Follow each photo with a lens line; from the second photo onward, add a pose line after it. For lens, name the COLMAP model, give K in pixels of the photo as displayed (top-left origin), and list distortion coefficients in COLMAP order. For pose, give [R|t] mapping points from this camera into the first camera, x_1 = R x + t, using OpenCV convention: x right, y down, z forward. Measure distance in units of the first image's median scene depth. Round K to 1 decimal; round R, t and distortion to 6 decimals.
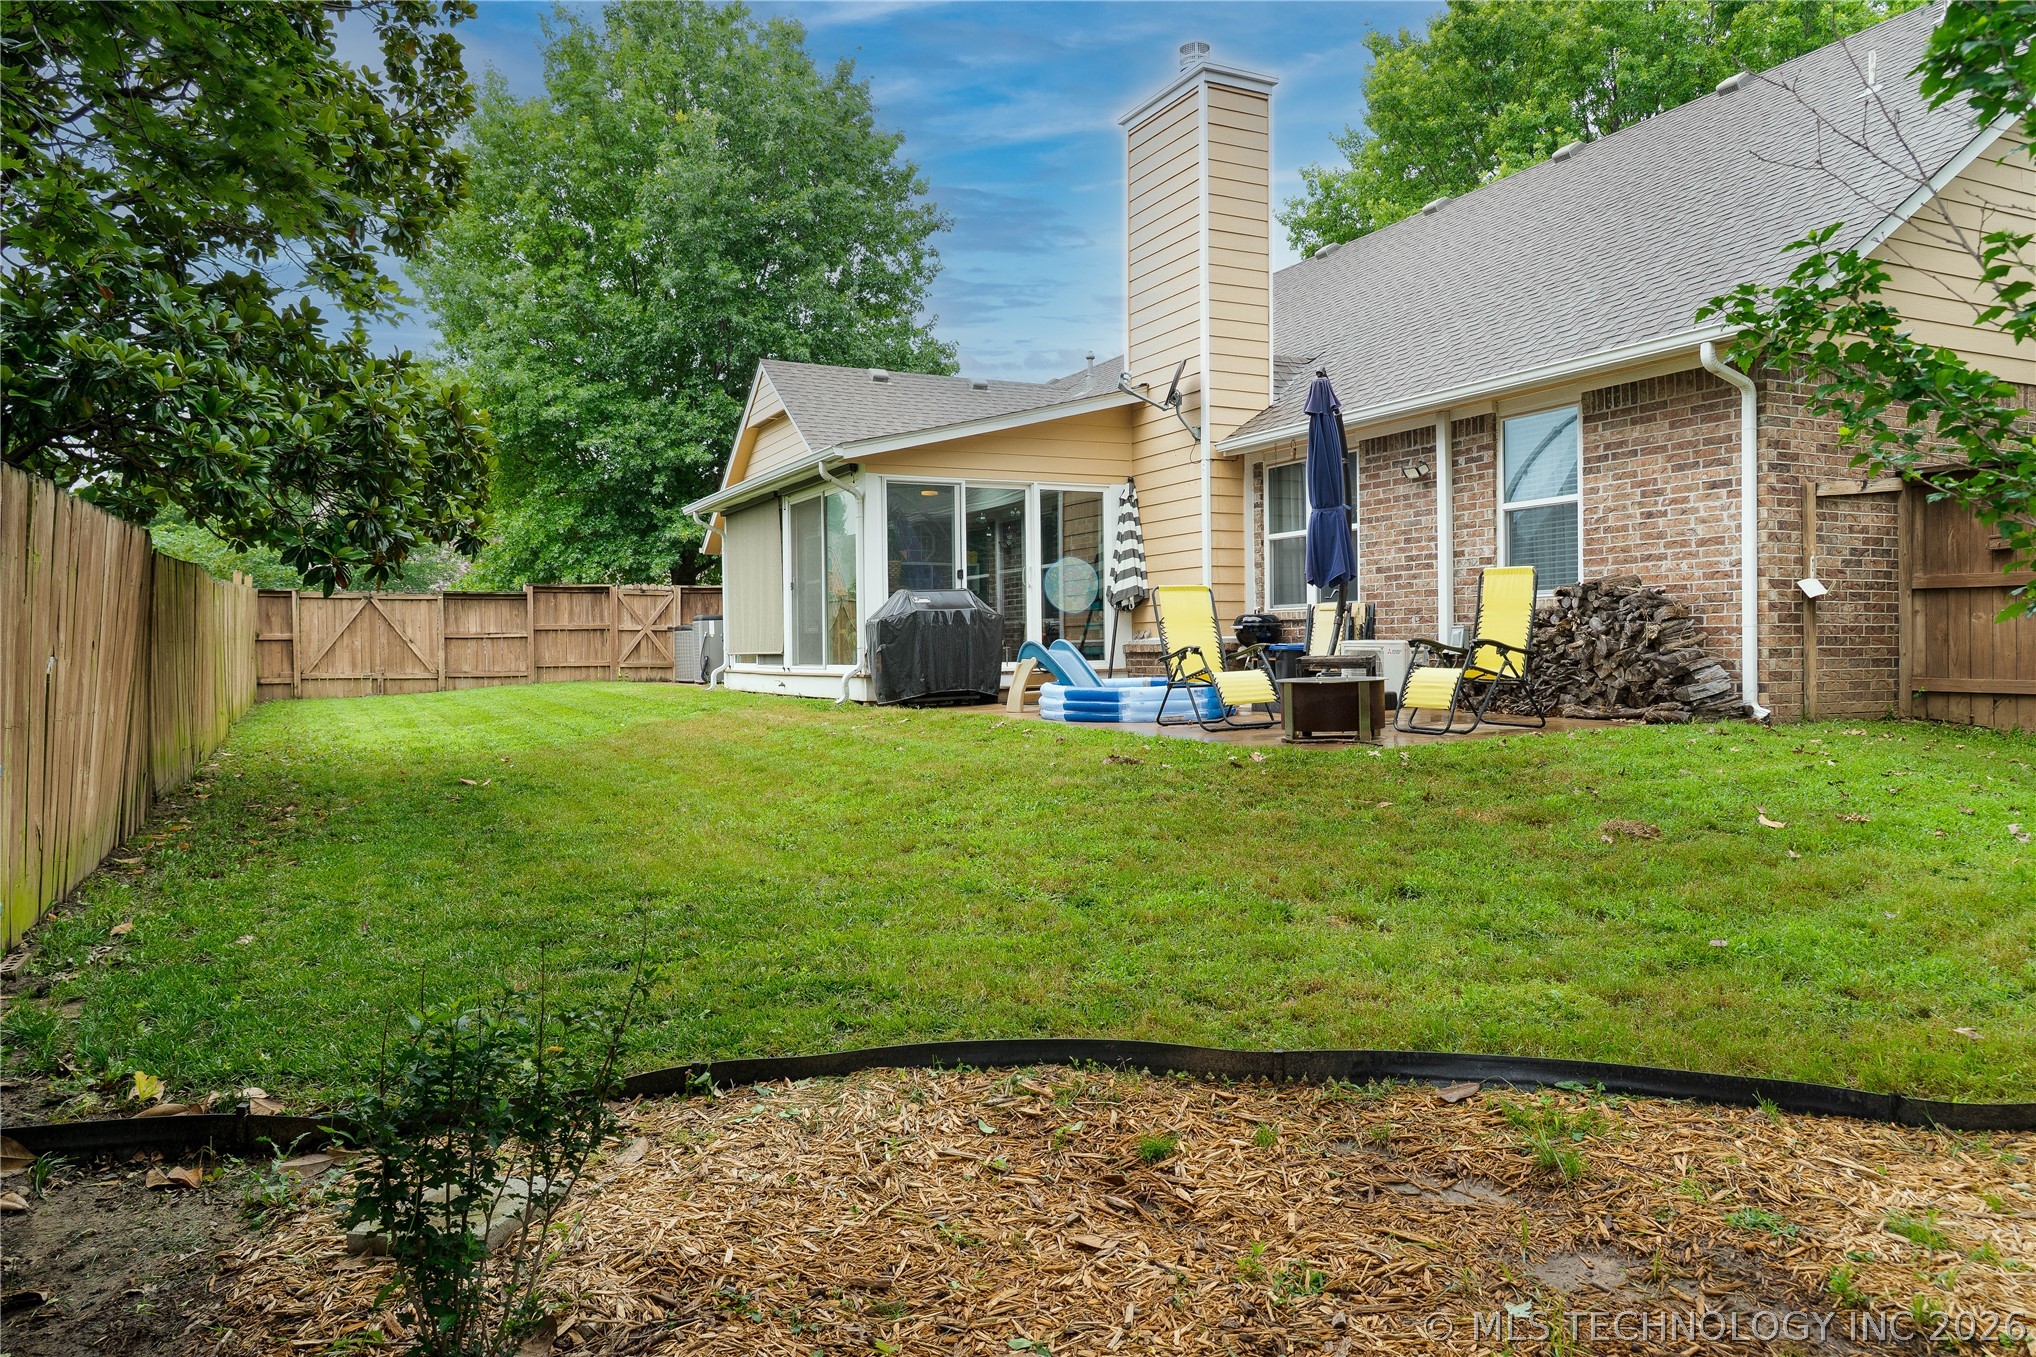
lens RADIAL K [[1391.3, 0, 1022.2], [0, 1391.3, 674.4], [0, 0, 1]] dist [-0.003385, 0.000338]
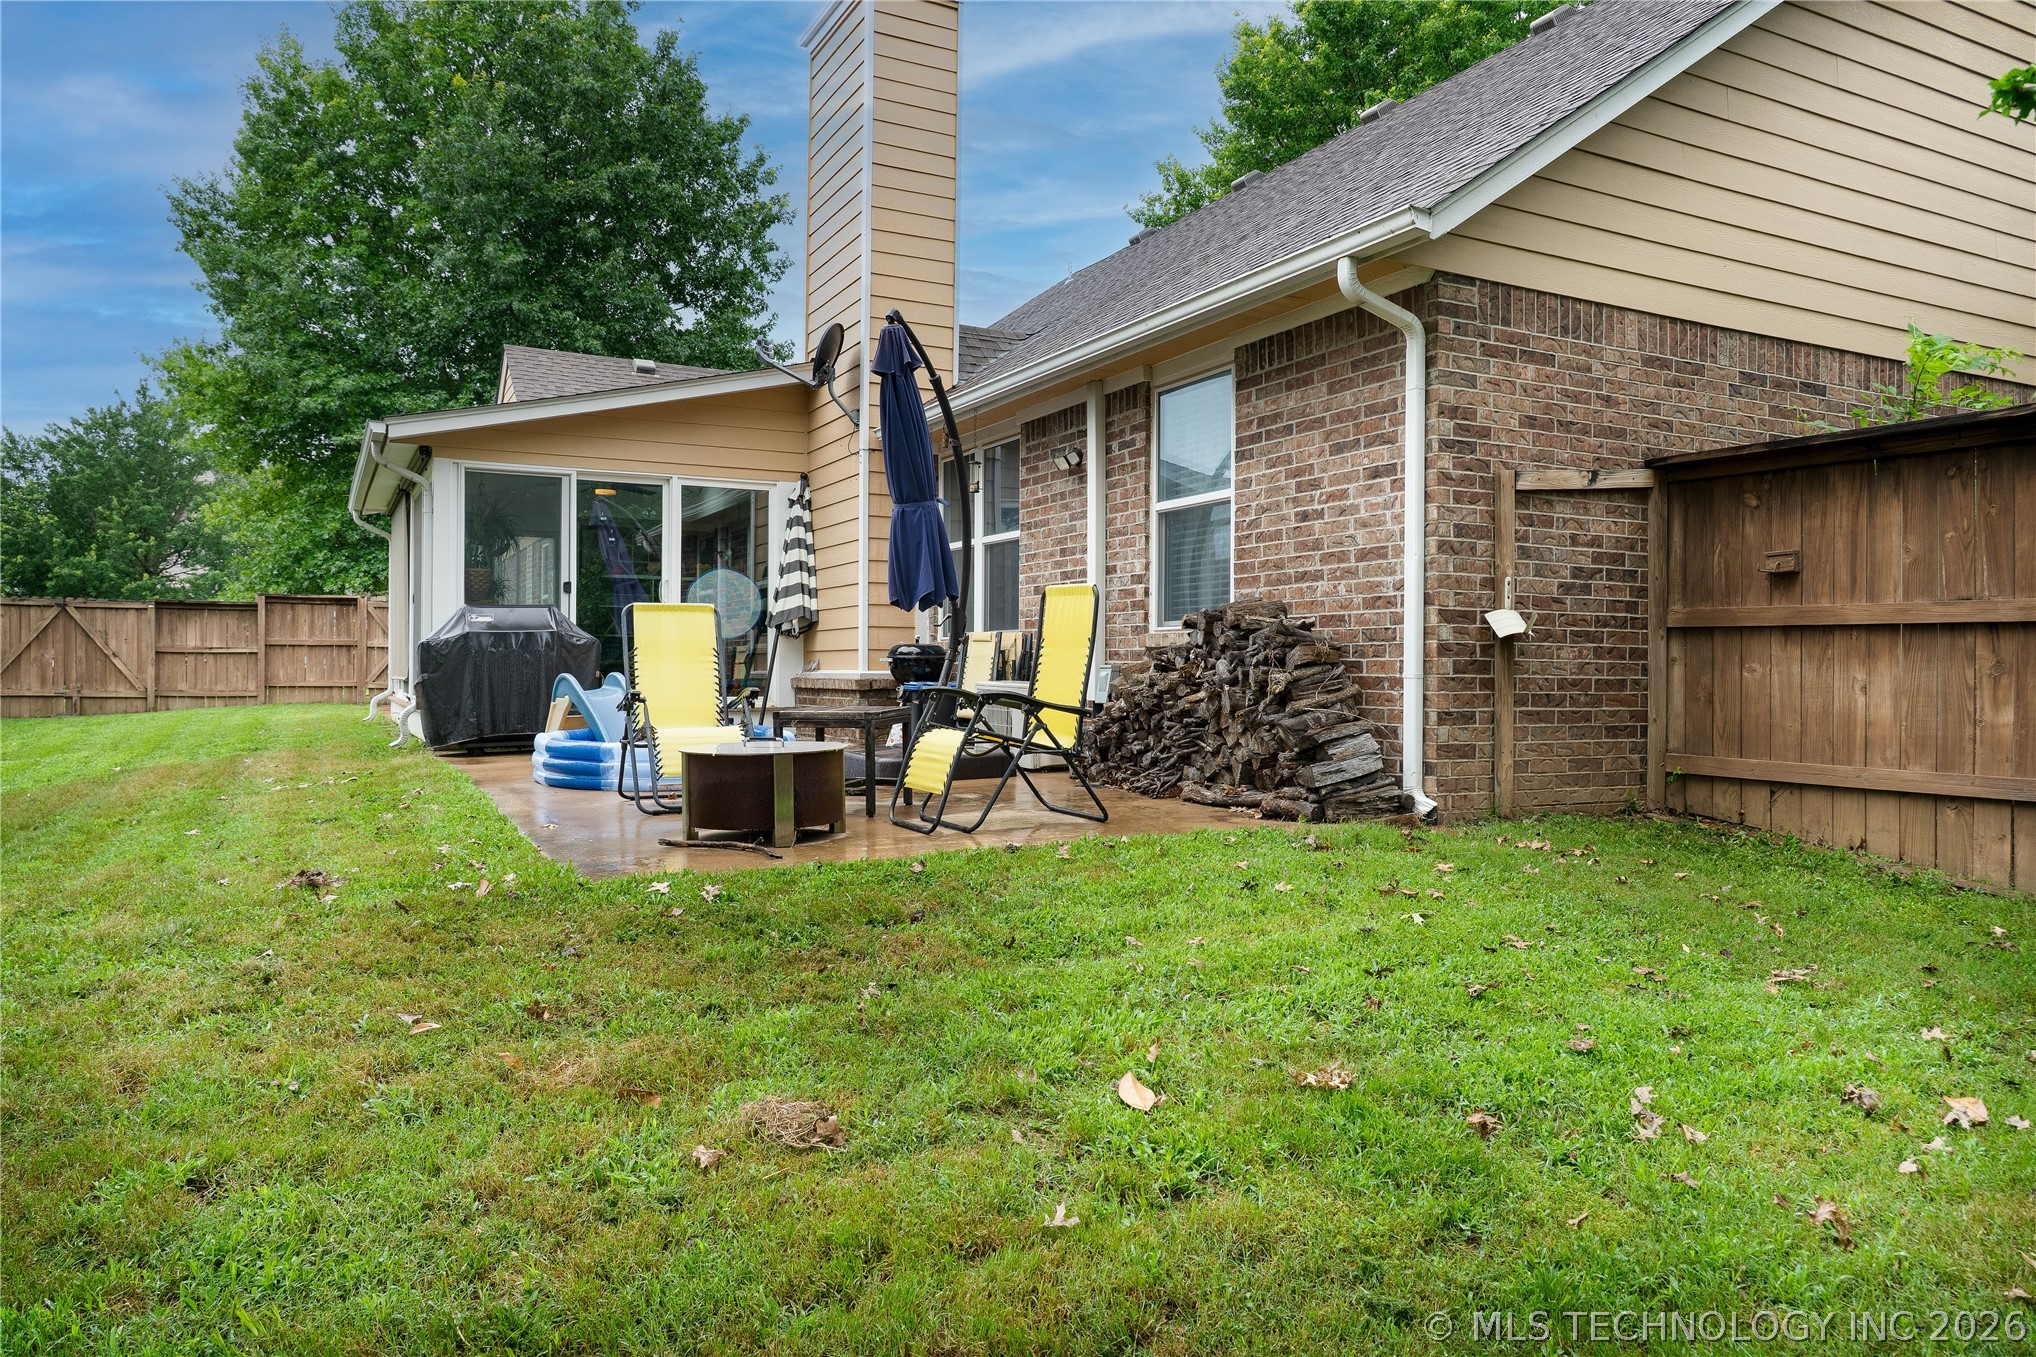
lens RADIAL K [[1347.1, 0, 1022.7], [0, 1347.1, 672.3], [0, 0, 1]] dist [-0.003389, -0.001819]
pose [[0.999732, 0.017964, 0.014581, 0.297725], [-0.017722, 0.999705, -0.016580, -0.021196], [-0.014875, 0.016317, 0.999756, 0.315971]]
